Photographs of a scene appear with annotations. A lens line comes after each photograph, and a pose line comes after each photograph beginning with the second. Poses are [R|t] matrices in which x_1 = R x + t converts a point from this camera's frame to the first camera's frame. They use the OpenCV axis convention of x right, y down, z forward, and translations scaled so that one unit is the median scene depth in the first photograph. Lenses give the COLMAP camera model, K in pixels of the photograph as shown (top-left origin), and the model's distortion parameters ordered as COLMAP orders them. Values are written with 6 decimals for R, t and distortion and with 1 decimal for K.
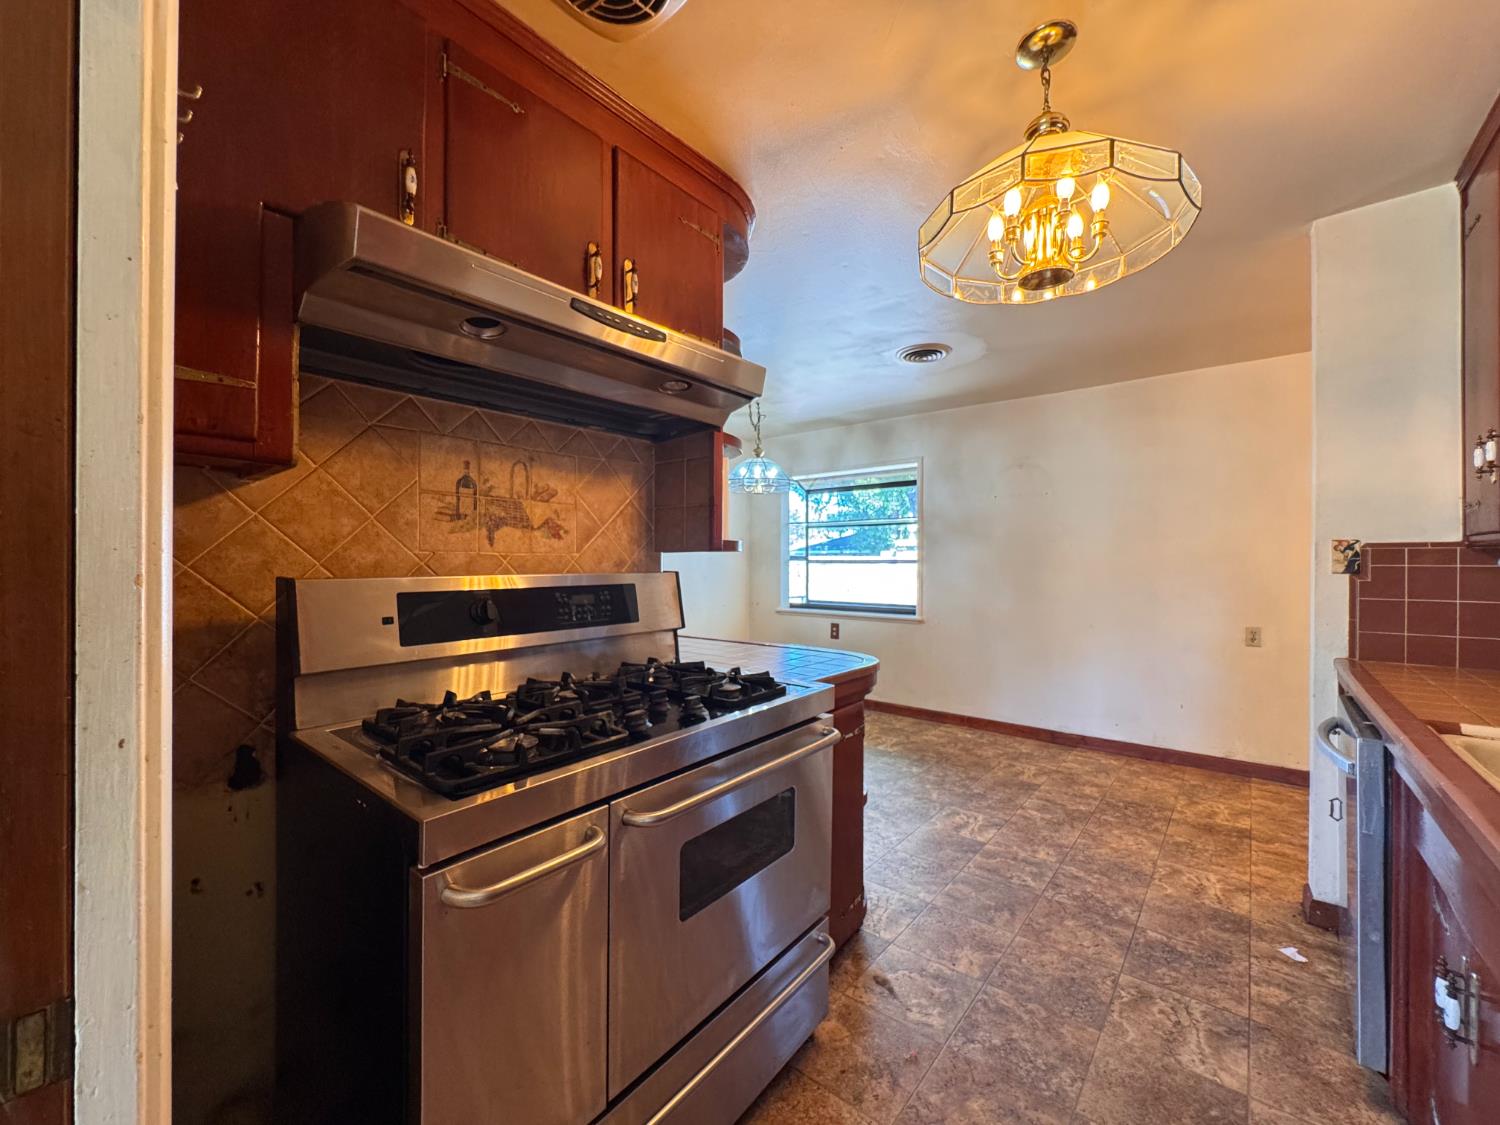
lens RADIAL K [[603.7, 0, 762.6], [0, 603.7, 563.9], [0, 0, 1]] dist [-0.003853, 0.001546]
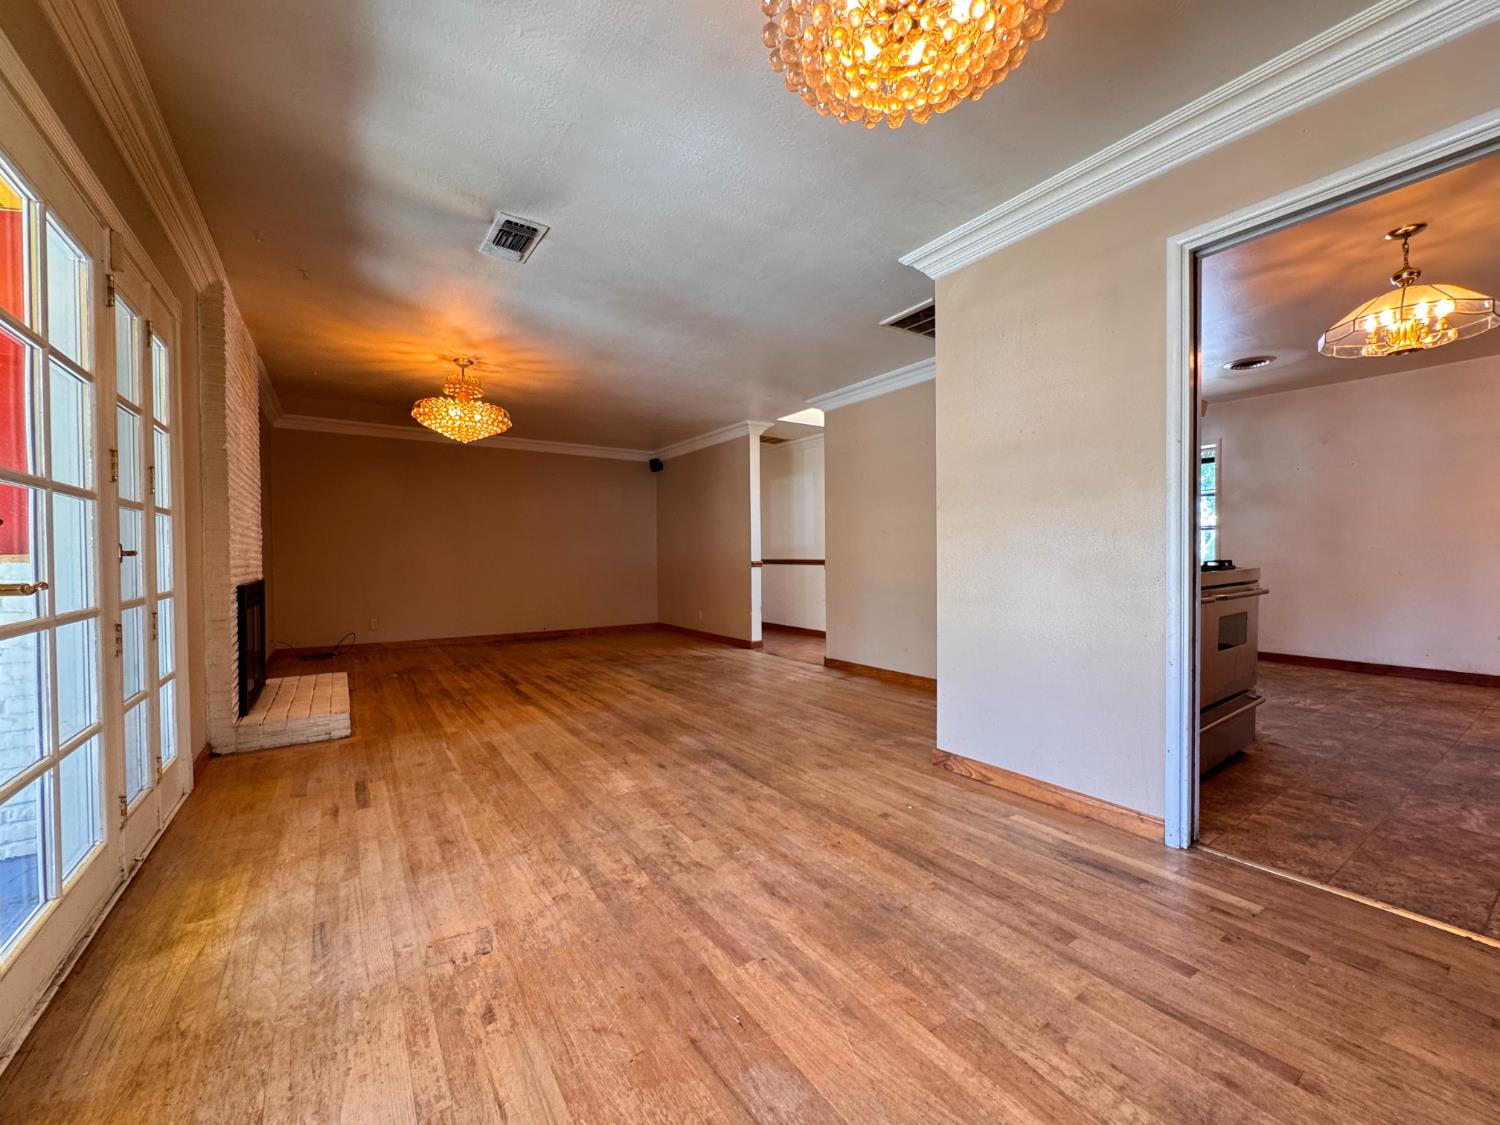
lens RADIAL K [[603.7, 0, 737.2], [0, 603.7, 559.8], [0, 0, 1]] dist [-0.003853, 0.001546]
pose [[0.951375, -0.007408, -0.307945, -0.395522], [0.008538, 0.999961, 0.002324, 0.072882], [0.307916, -0.004840, 0.951401, -0.606694]]
